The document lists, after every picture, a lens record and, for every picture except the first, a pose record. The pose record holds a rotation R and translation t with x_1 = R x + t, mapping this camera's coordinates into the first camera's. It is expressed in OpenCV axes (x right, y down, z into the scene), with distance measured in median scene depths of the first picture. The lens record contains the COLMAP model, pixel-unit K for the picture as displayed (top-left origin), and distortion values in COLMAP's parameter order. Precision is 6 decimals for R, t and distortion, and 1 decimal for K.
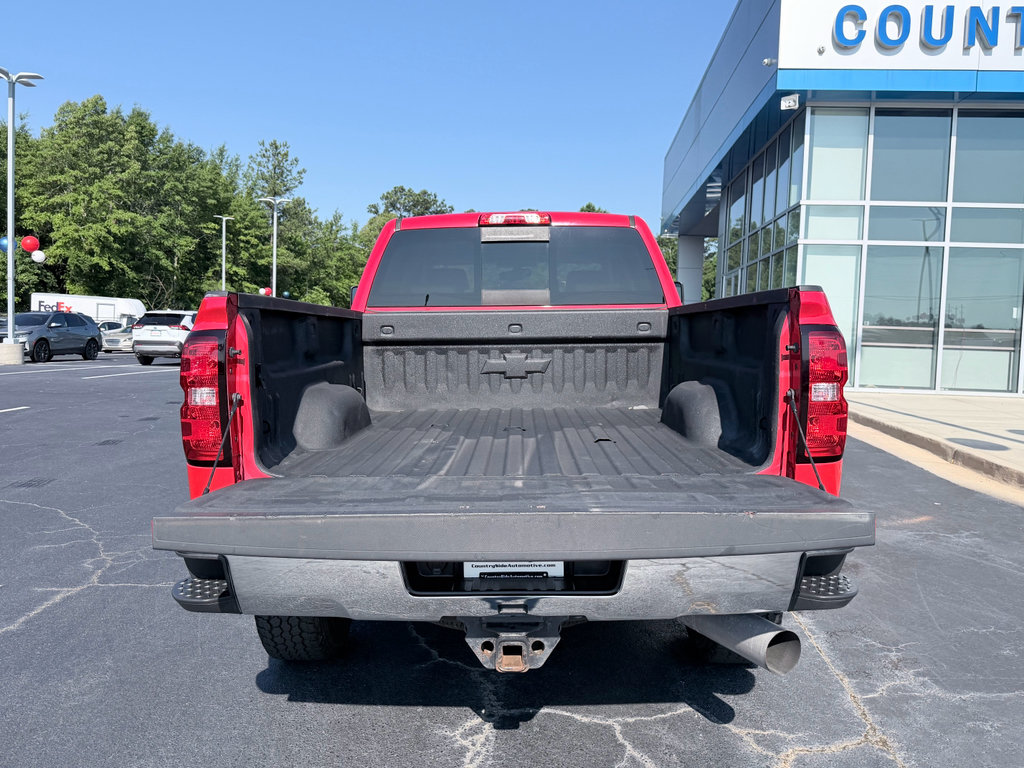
lens RADIAL K [[810.7, 0, 515.2], [0, 810.7, 386.3], [0, 0, 1]] dist [0.038591, -0.061600]
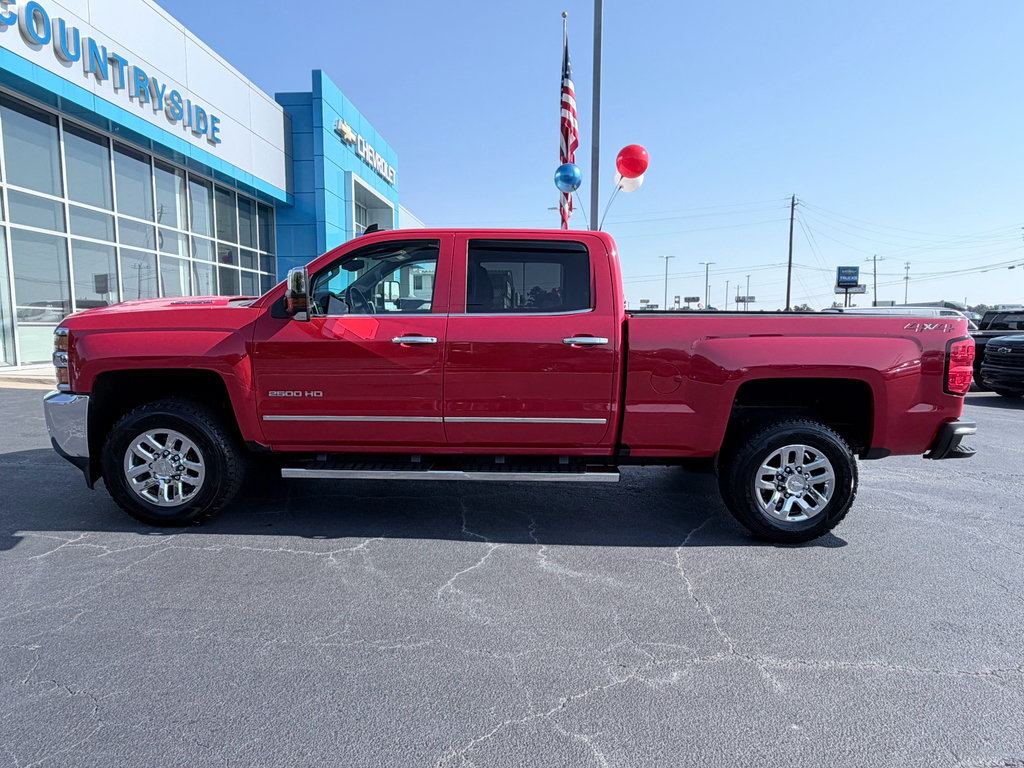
lens RADIAL K [[590.2, 0, 503.5], [0, 590.2, 386.6], [0, 0, 1]] dist [0.005463, -0.000754]
pose [[0.007253, -0.133234, 0.991058, -0.358139], [0.058838, 0.989424, 0.132584, -0.038854], [-0.998241, 0.057350, 0.015015, 0.401975]]
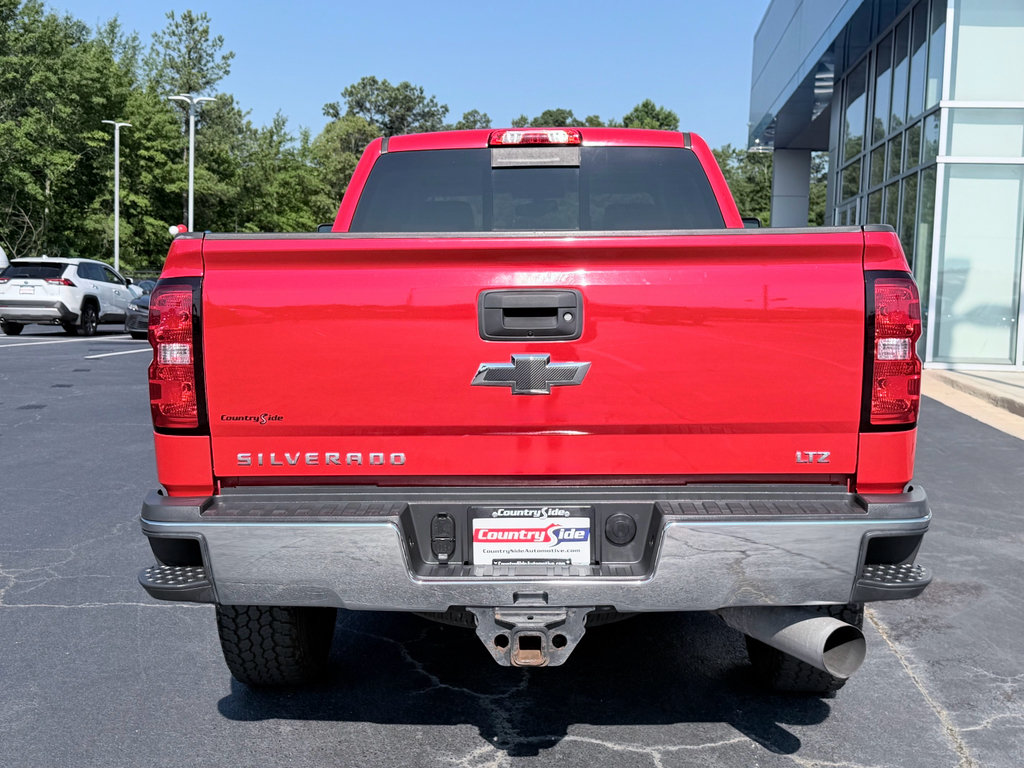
lens RADIAL K [[1186.7, 0, 512.0], [0, 1186.7, 380.6], [0, 0, 1]] dist [0.035100, 0.000000]
pose [[0.999768, 0.001641, -0.021482, 0.000708], [-0.001434, 0.999952, 0.009667, 0.005157], [0.021497, -0.009634, 0.999723, -0.047101]]
